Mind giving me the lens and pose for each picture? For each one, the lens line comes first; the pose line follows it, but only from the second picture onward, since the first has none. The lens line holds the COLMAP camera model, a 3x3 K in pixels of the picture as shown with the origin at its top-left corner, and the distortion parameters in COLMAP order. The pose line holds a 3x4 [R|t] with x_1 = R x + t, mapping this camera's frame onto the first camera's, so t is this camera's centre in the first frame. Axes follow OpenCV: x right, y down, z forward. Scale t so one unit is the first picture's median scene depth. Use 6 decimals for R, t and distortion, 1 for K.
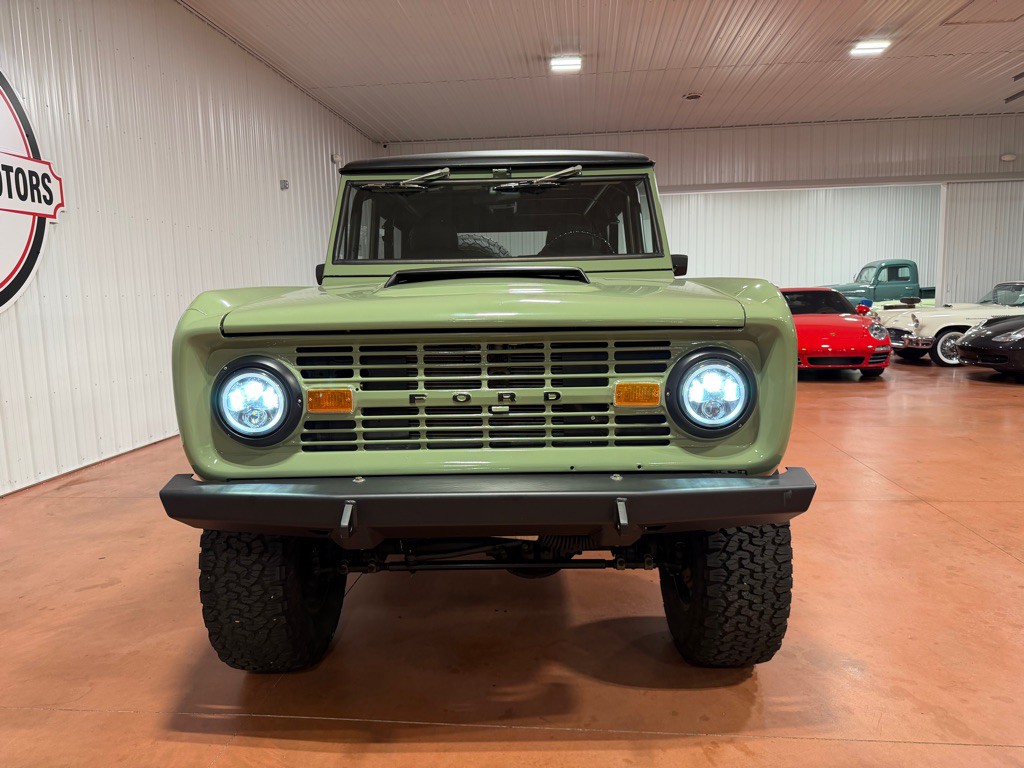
lens RADIAL K [[720.8, 0, 512.0], [0, 720.8, 384.0], [0, 0, 1]] dist [0.024512, -0.030152]
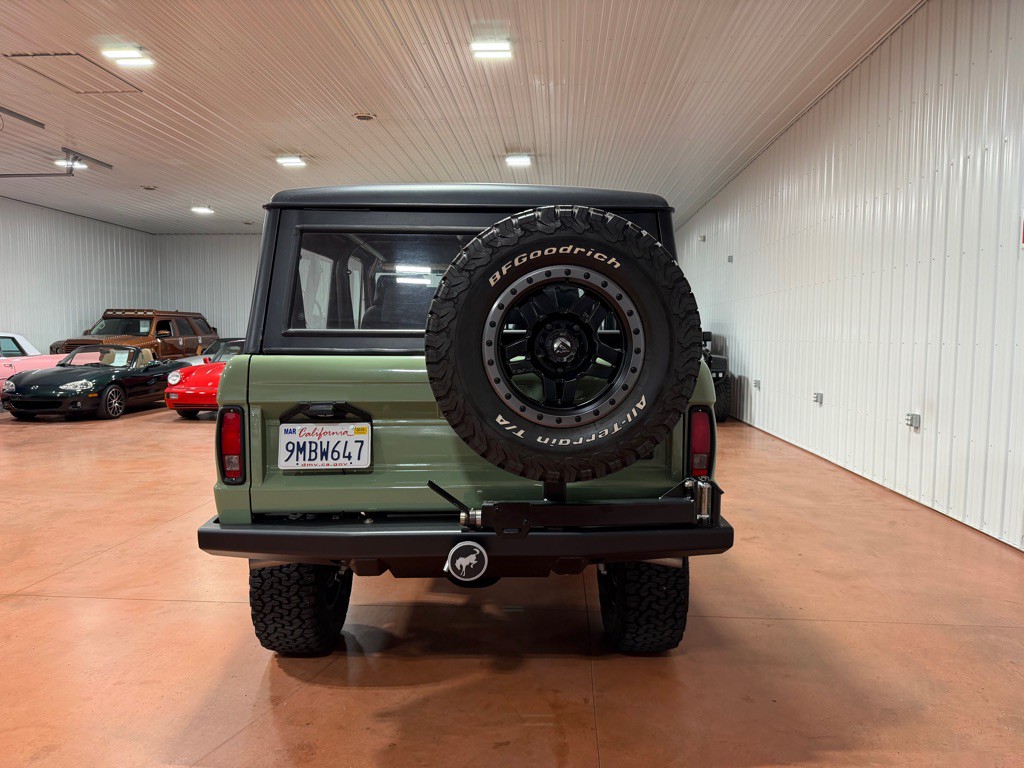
lens RADIAL K [[720.8, 0, 512.0], [0, 720.8, 384.0], [0, 0, 1]] dist [0.024512, -0.030152]
pose [[-0.999238, 0.018118, -0.034572, -0.039789], [0.011338, 0.982282, 0.187063, -0.489979], [0.037348, 0.186529, -0.981739, 3.583066]]
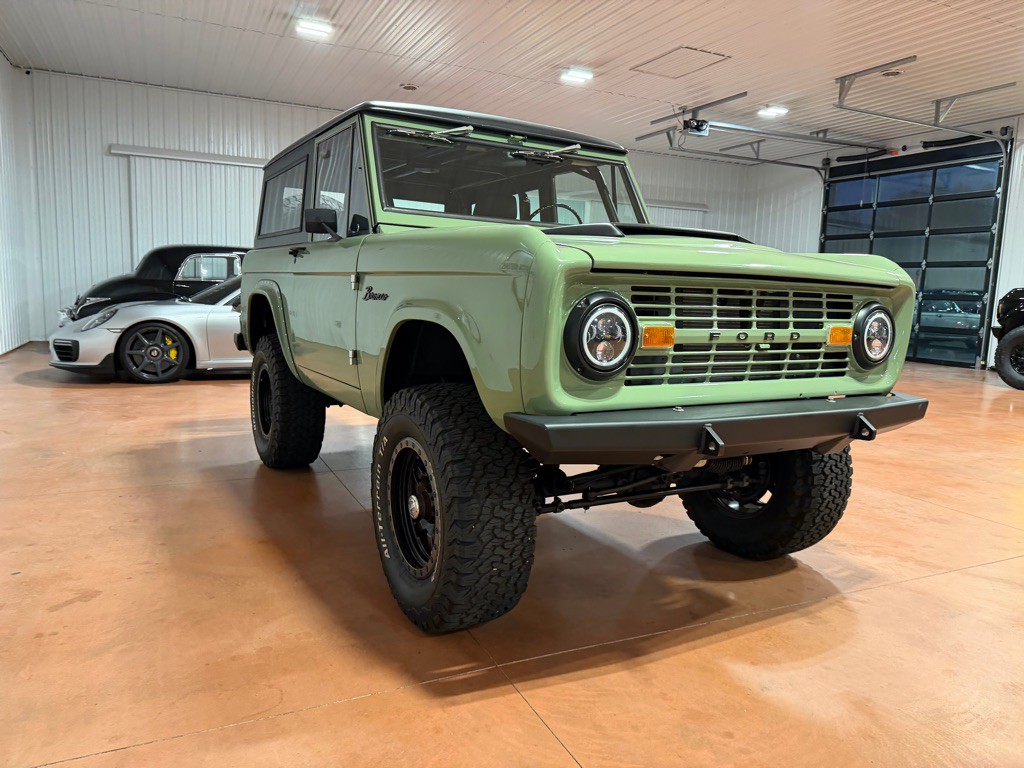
lens RADIAL K [[719.4, 0, 510.2], [0, 719.4, 384.4], [0, 0, 1]] dist [0.027705, -0.036521]
pose [[0.855433, -0.017550, 0.517616, -0.846514], [0.009773, 0.999795, 0.017749, 0.061766], [-0.517822, -0.010125, 0.855429, 0.166147]]
